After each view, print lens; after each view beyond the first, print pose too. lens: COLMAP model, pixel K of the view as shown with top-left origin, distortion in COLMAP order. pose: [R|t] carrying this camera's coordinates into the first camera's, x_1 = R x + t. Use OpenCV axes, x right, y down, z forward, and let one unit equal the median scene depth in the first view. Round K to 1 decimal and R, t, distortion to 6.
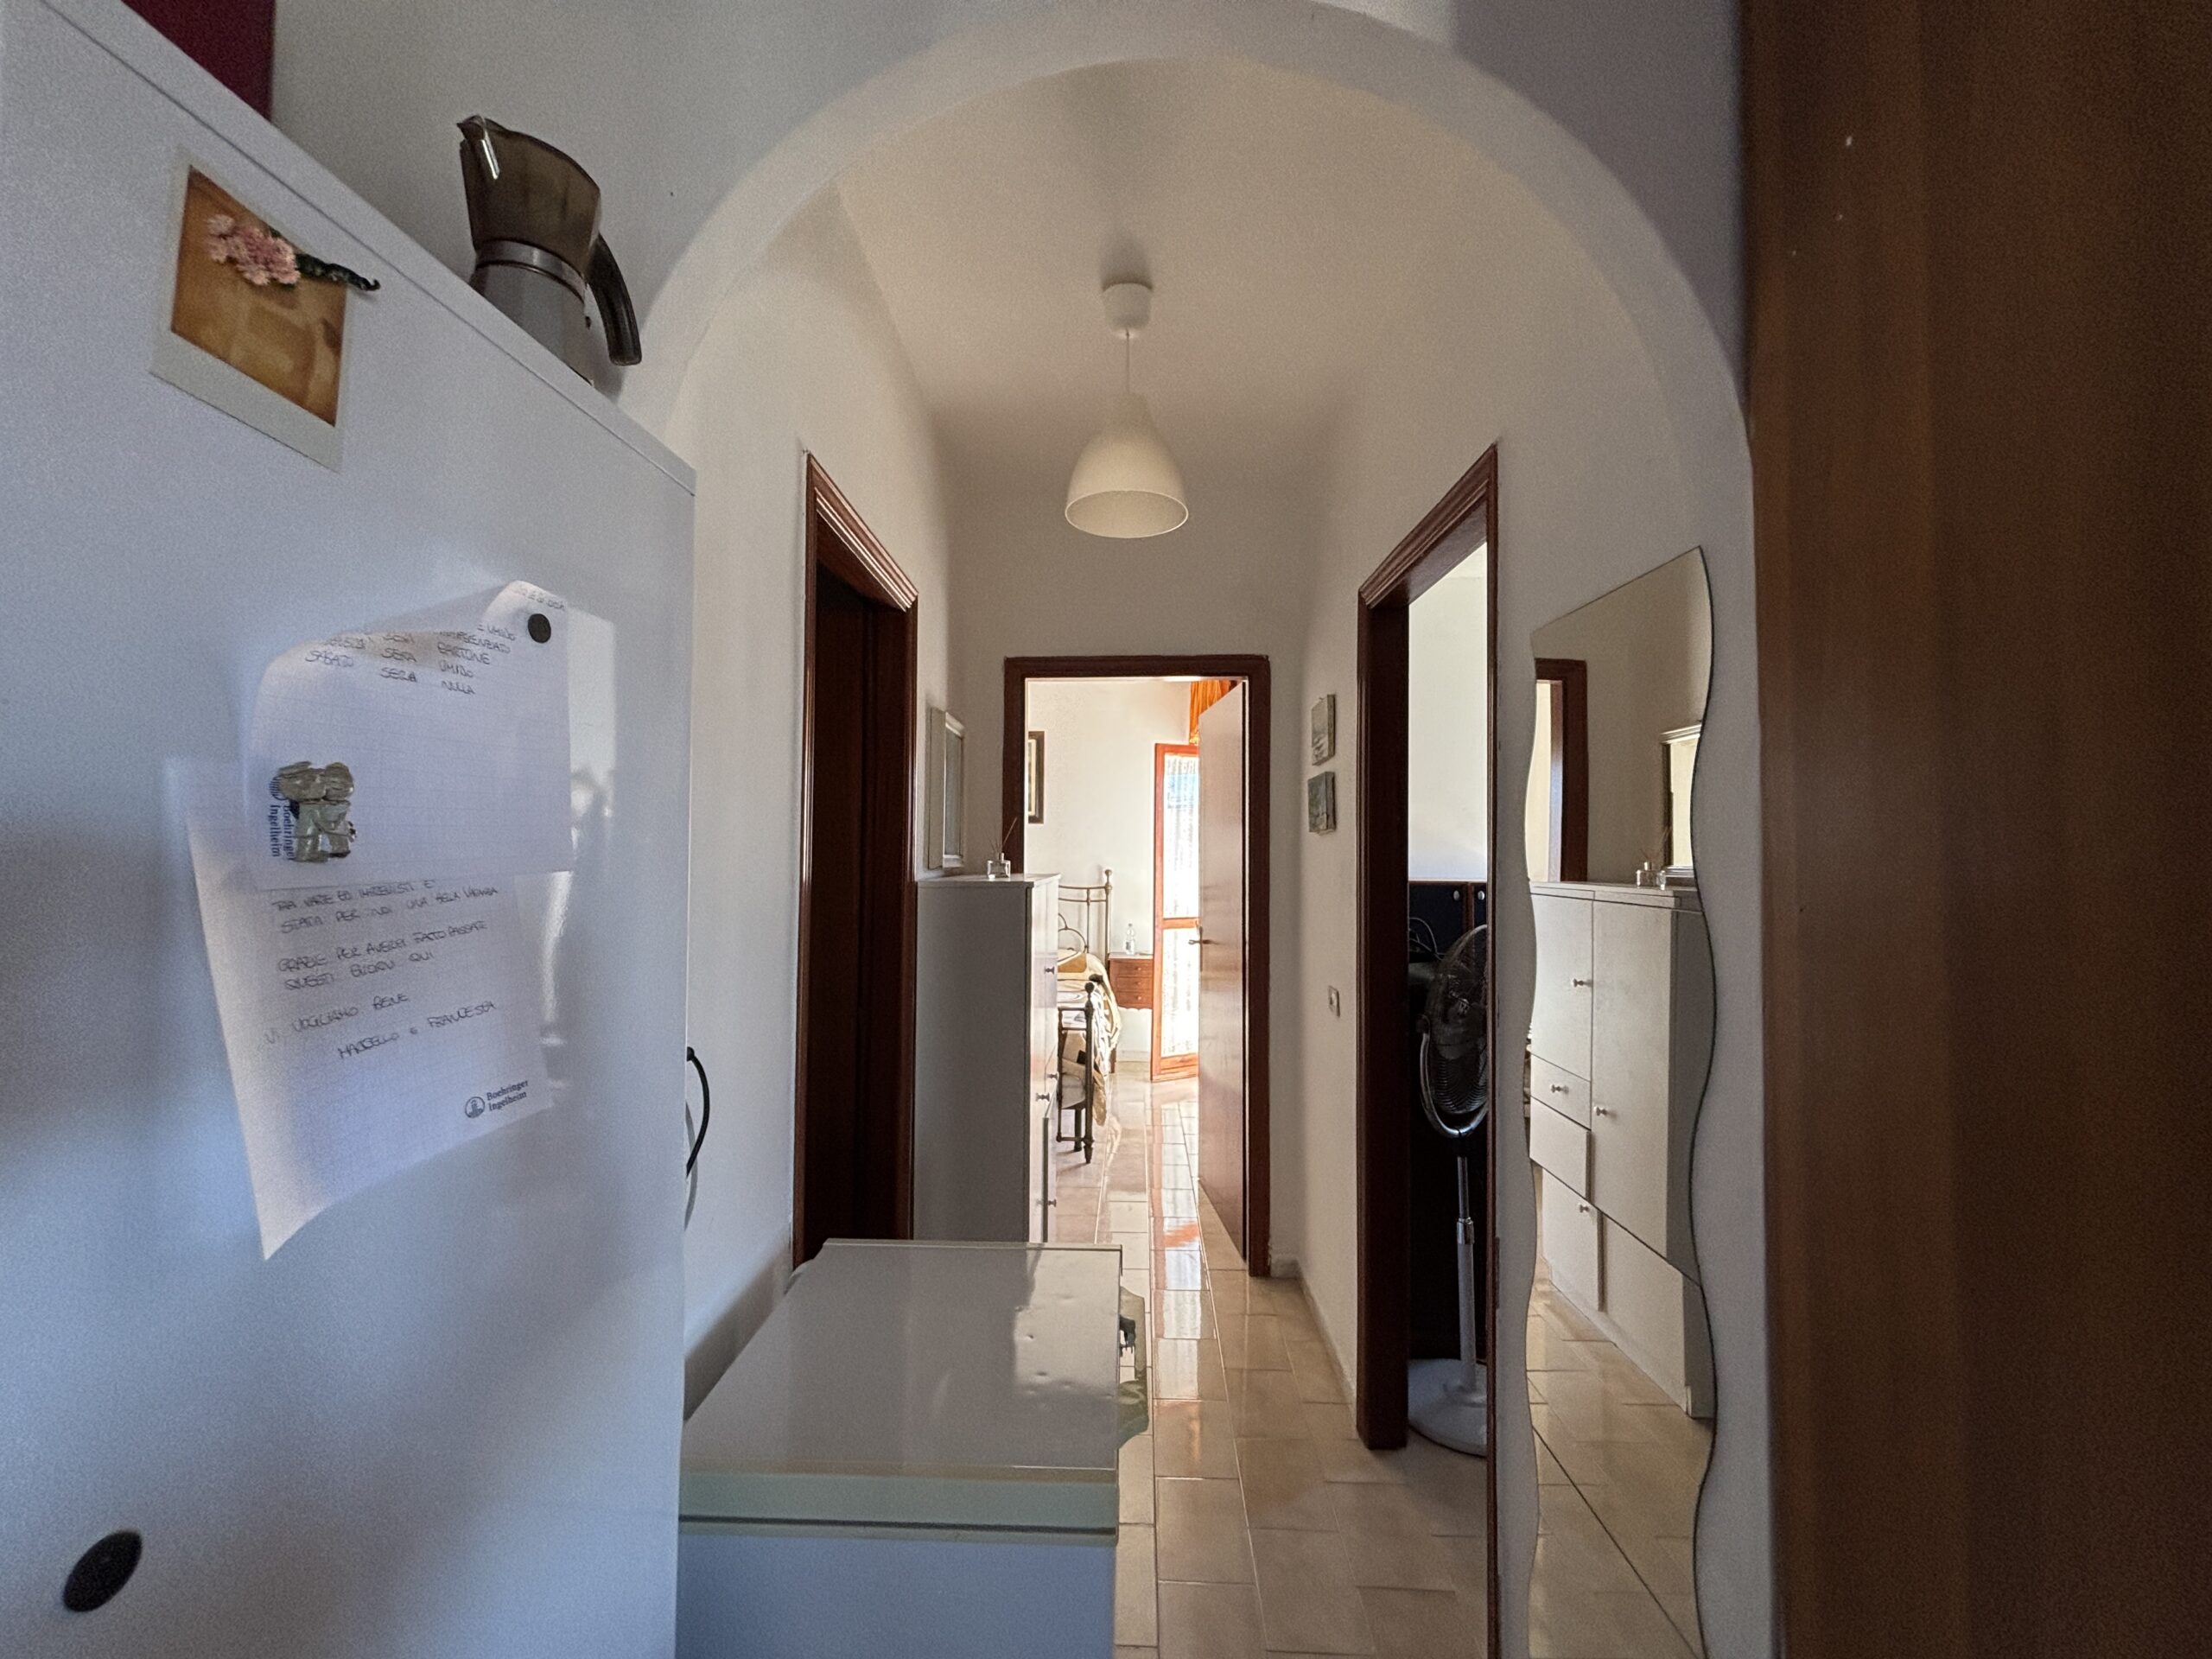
lens RADIAL K [[887.9, 0, 1103.4], [0, 887.9, 831.6], [0, 0, 1]] dist [0.001838, 0.000212]
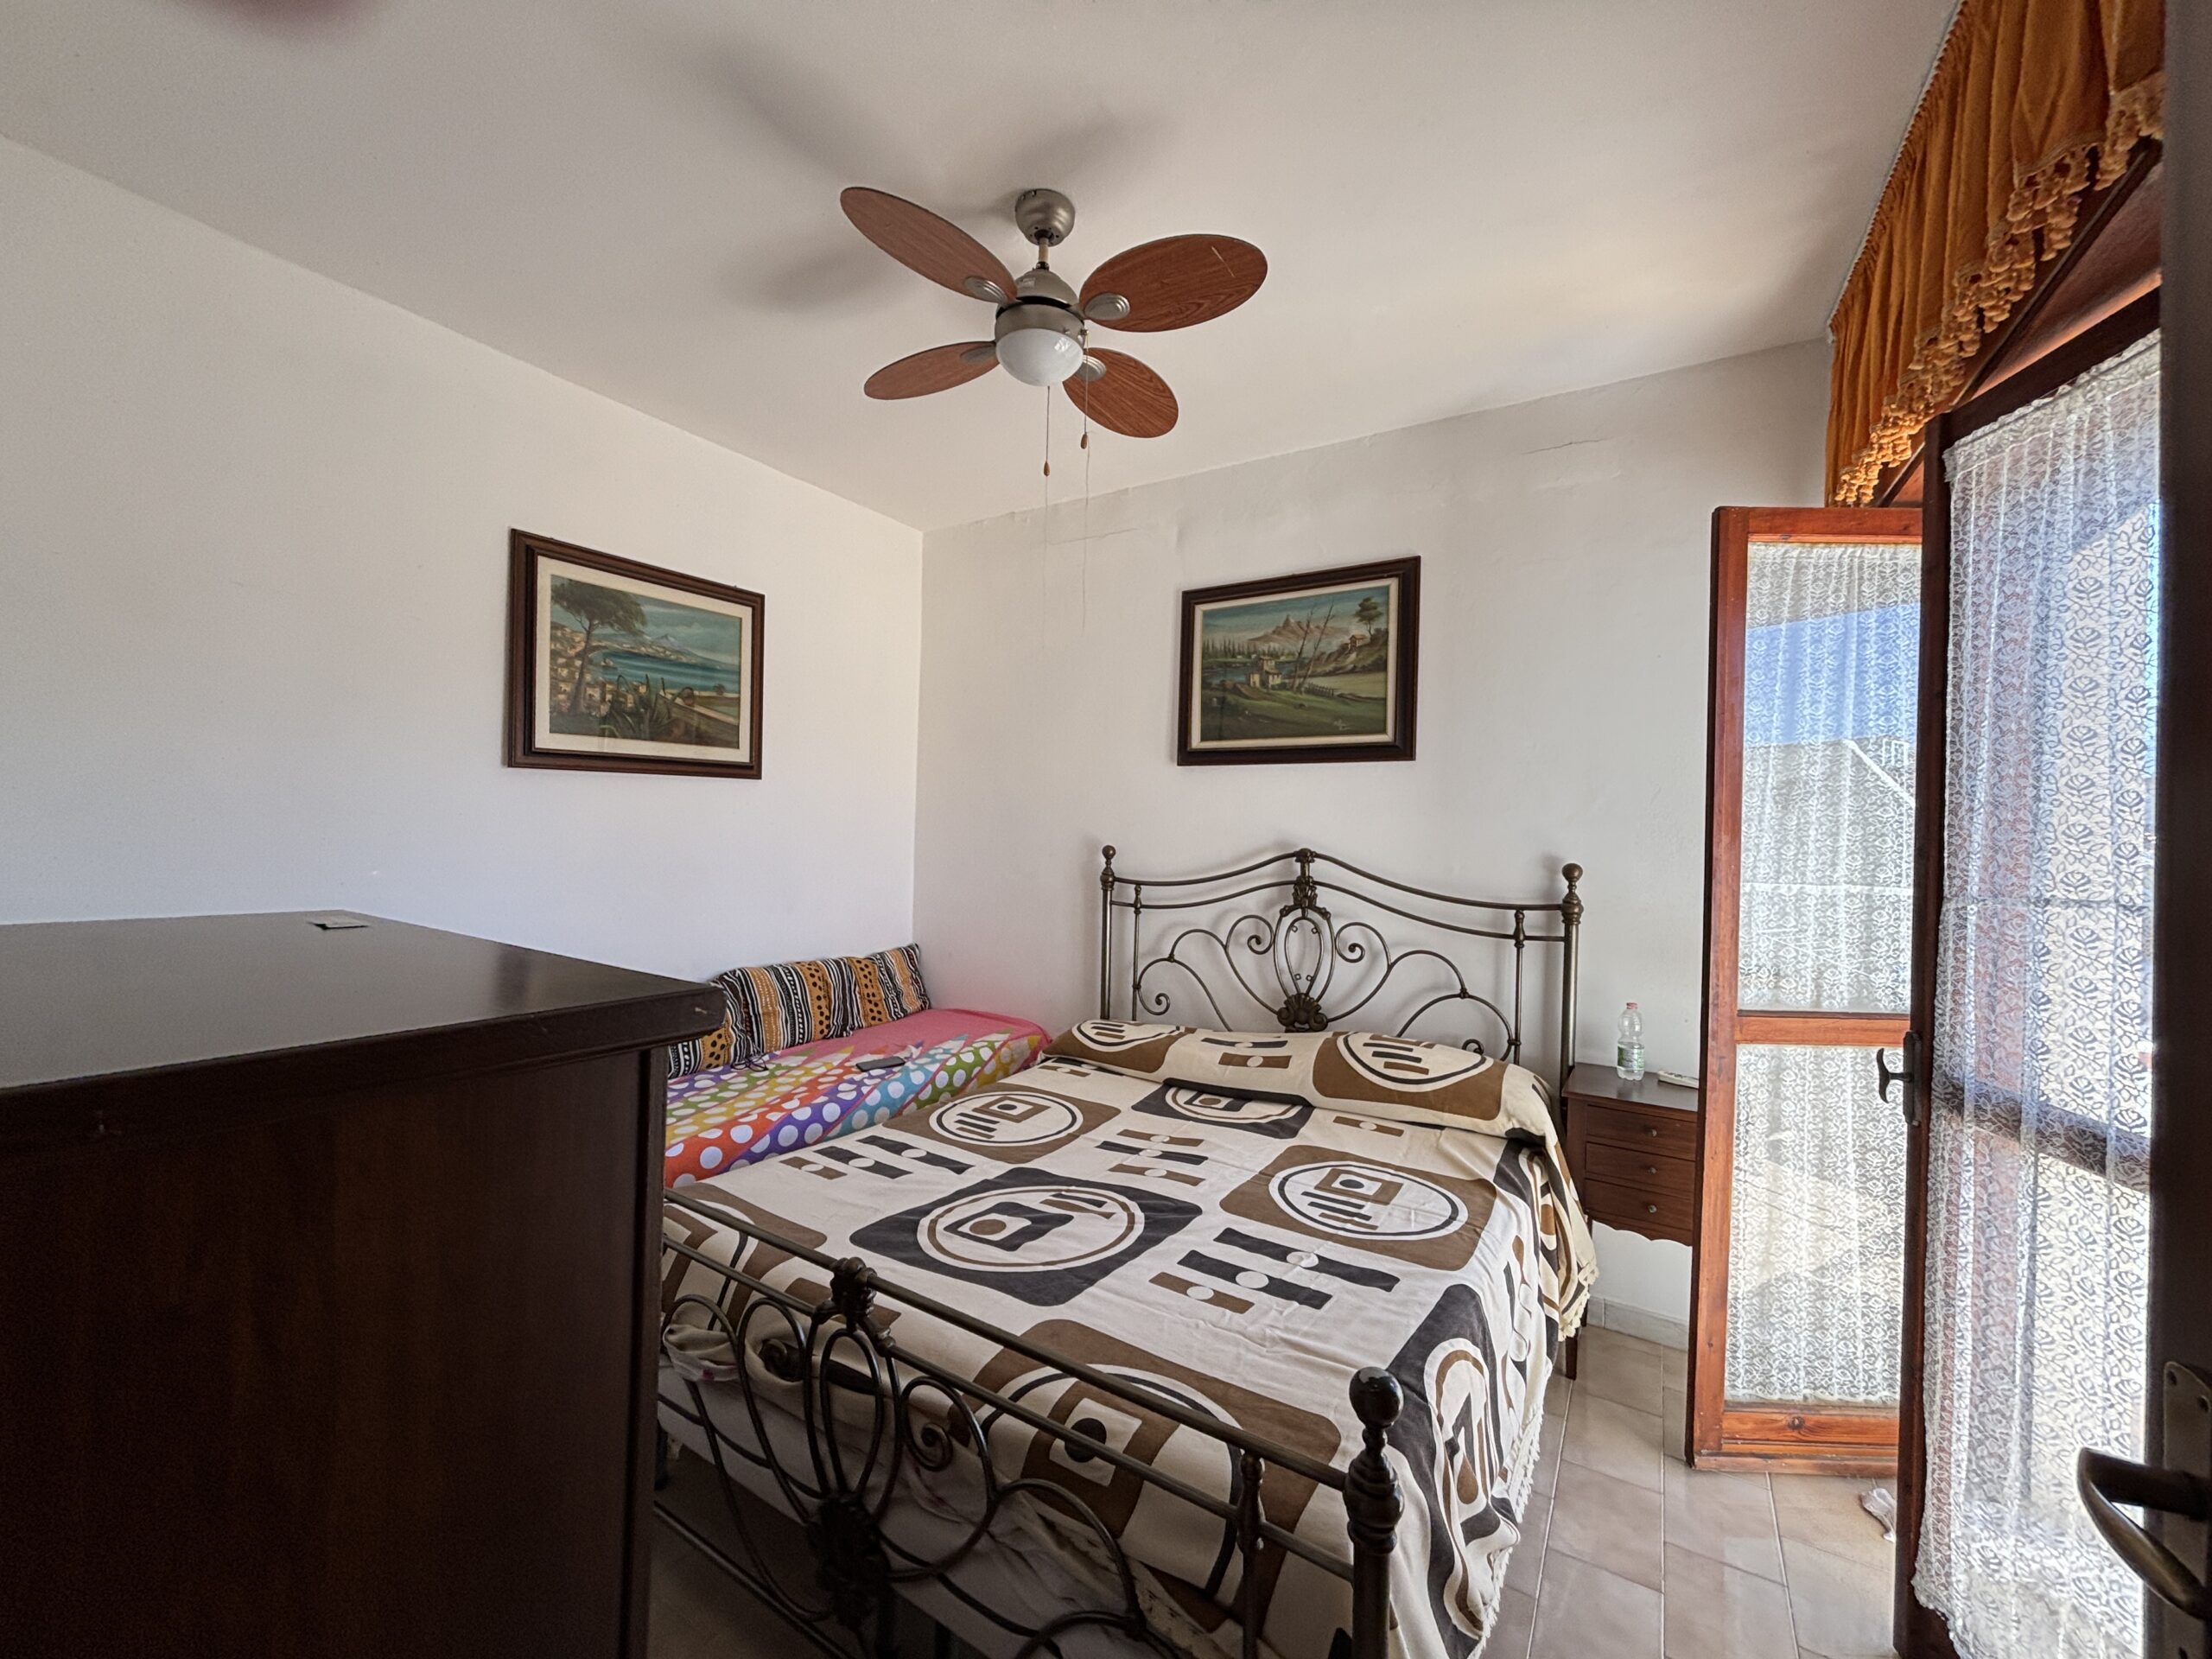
lens RADIAL K [[887.9, 0, 1091.8], [0, 887.9, 824.6], [0, 0, 1]] dist [0.001838, 0.000212]
pose [[0.853740, 0.010780, -0.520588, 0.031636], [0.005248, 0.999557, 0.029303, 0.010763], [0.520674, -0.027749, 0.853305, 0.557211]]
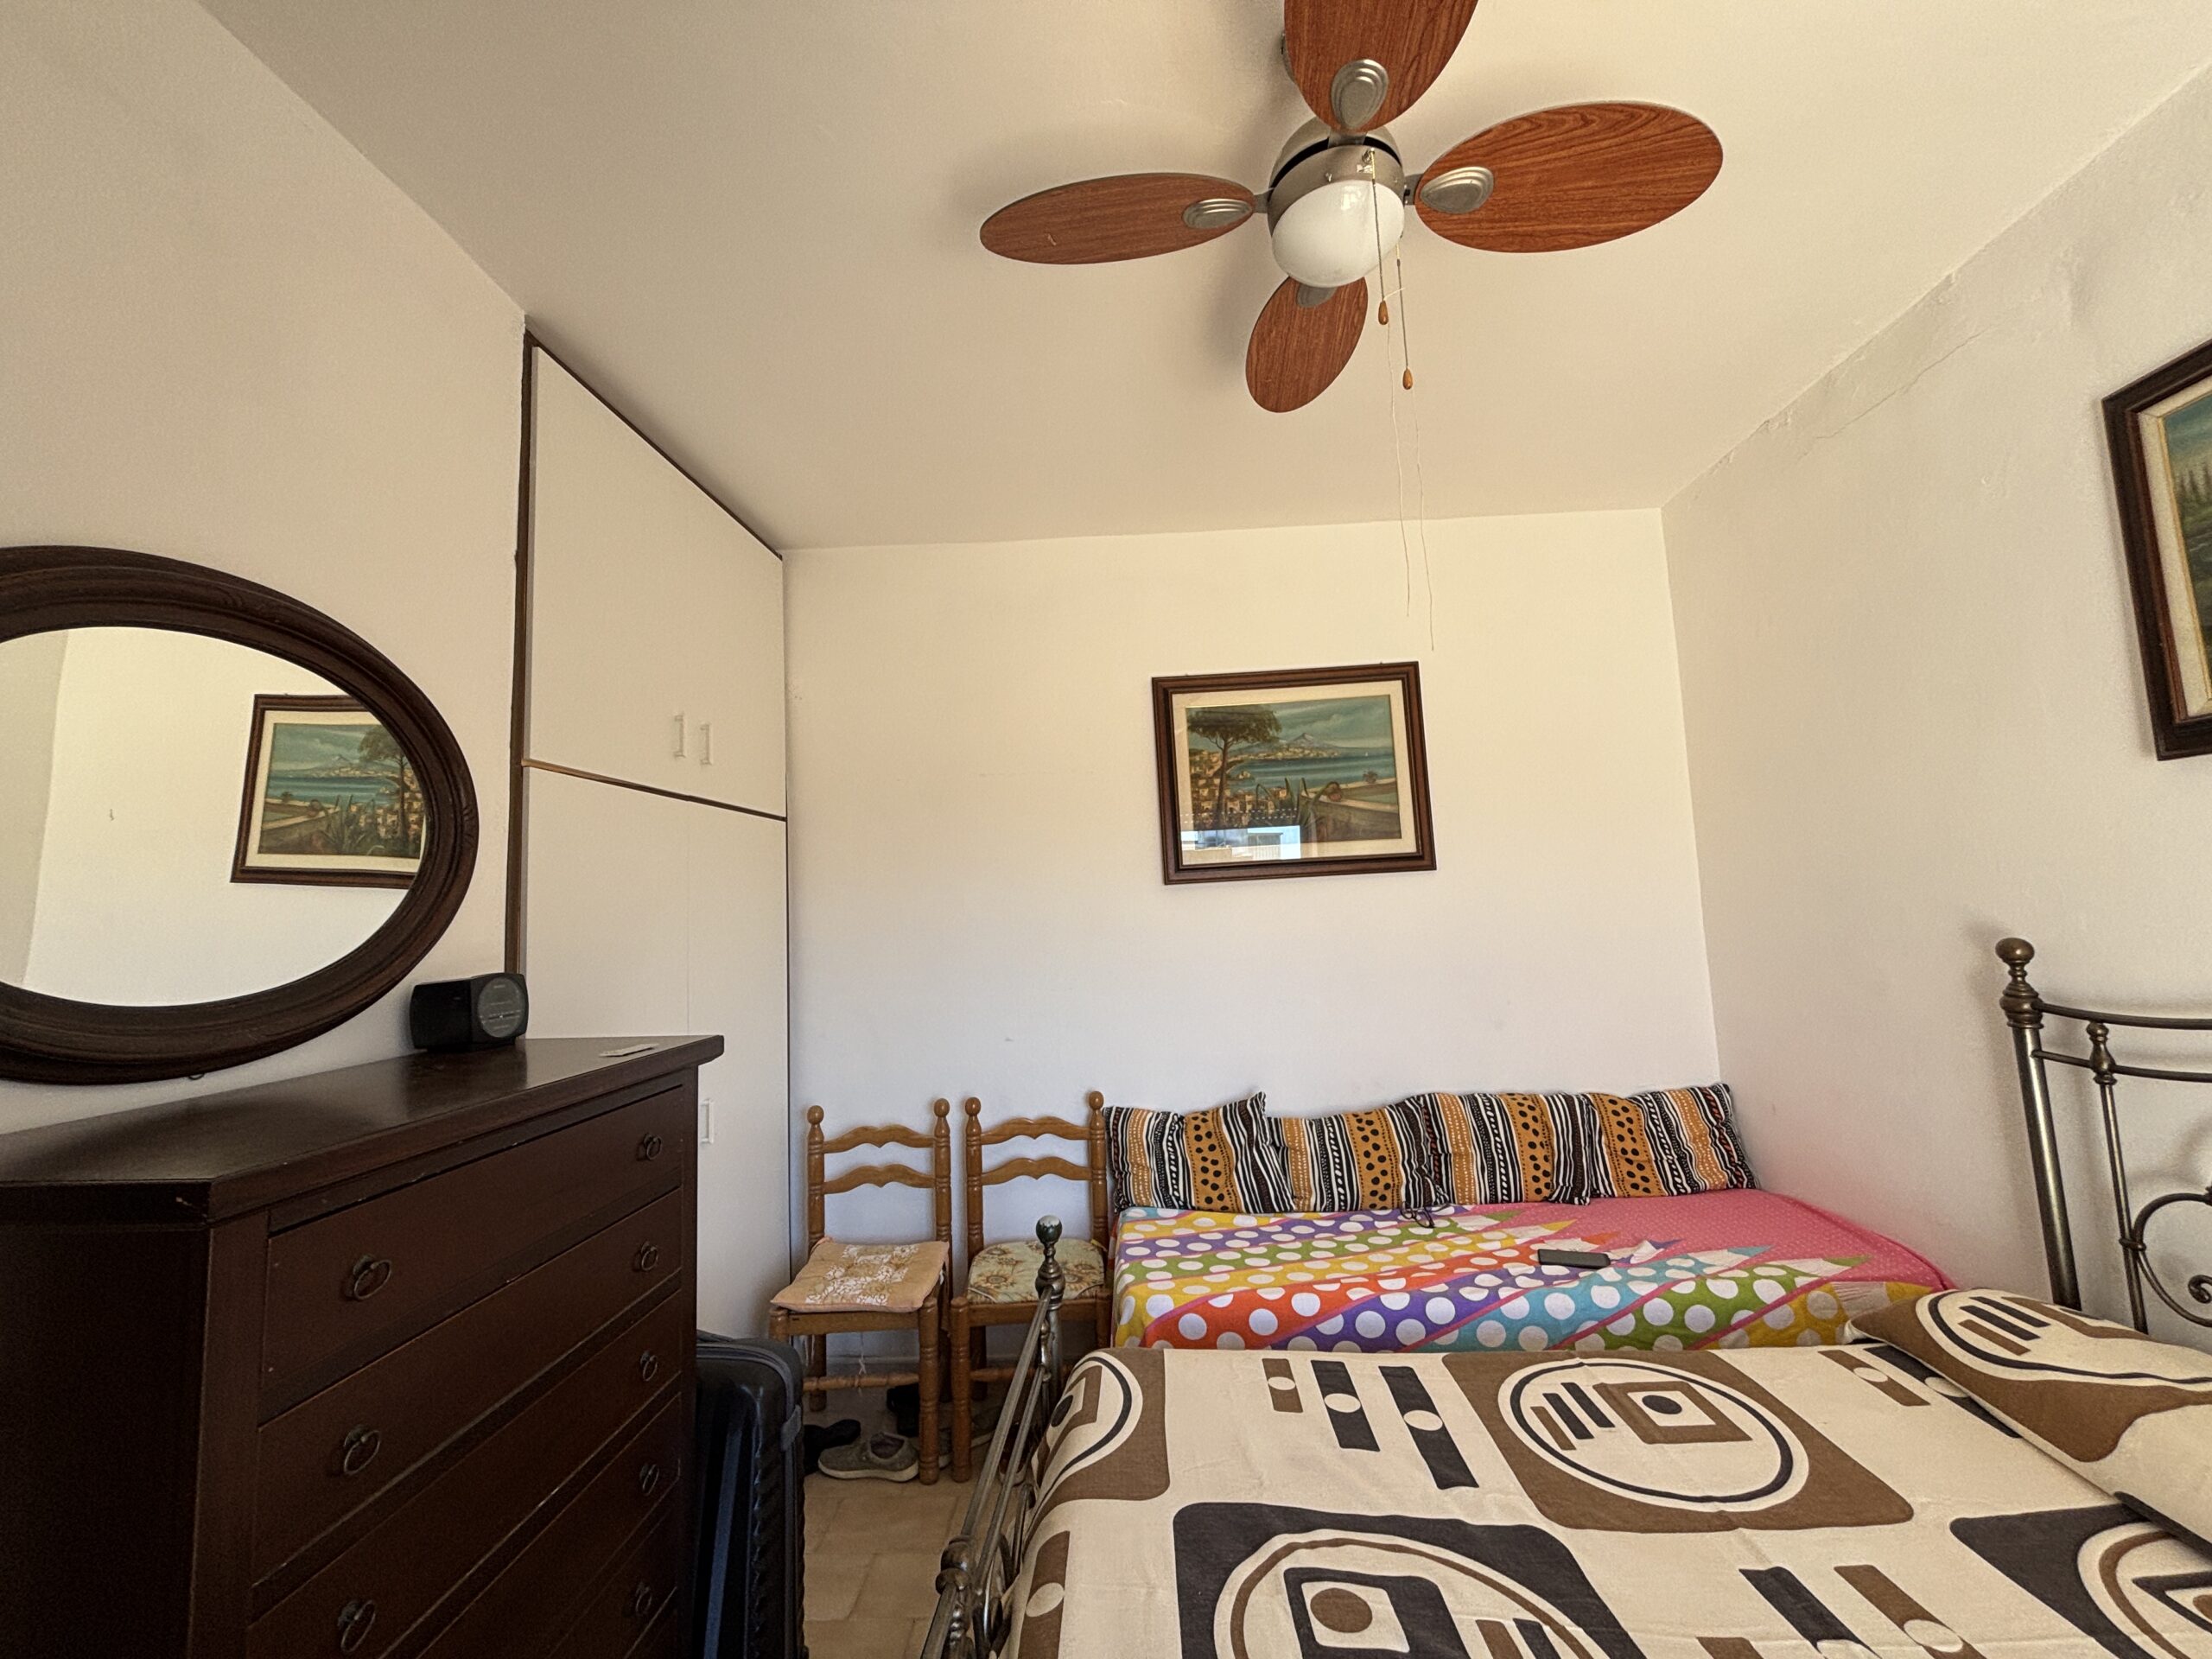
lens RADIAL K [[887.9, 0, 1115.8], [0, 887.9, 825.2], [0, 0, 1]] dist [0.001838, 0.000212]
pose [[-0.028568, -0.106234, -0.993931, 0.047589], [0.082724, 0.990674, -0.108263, 0.011235], [0.996163, -0.085315, -0.019514, 0.763740]]
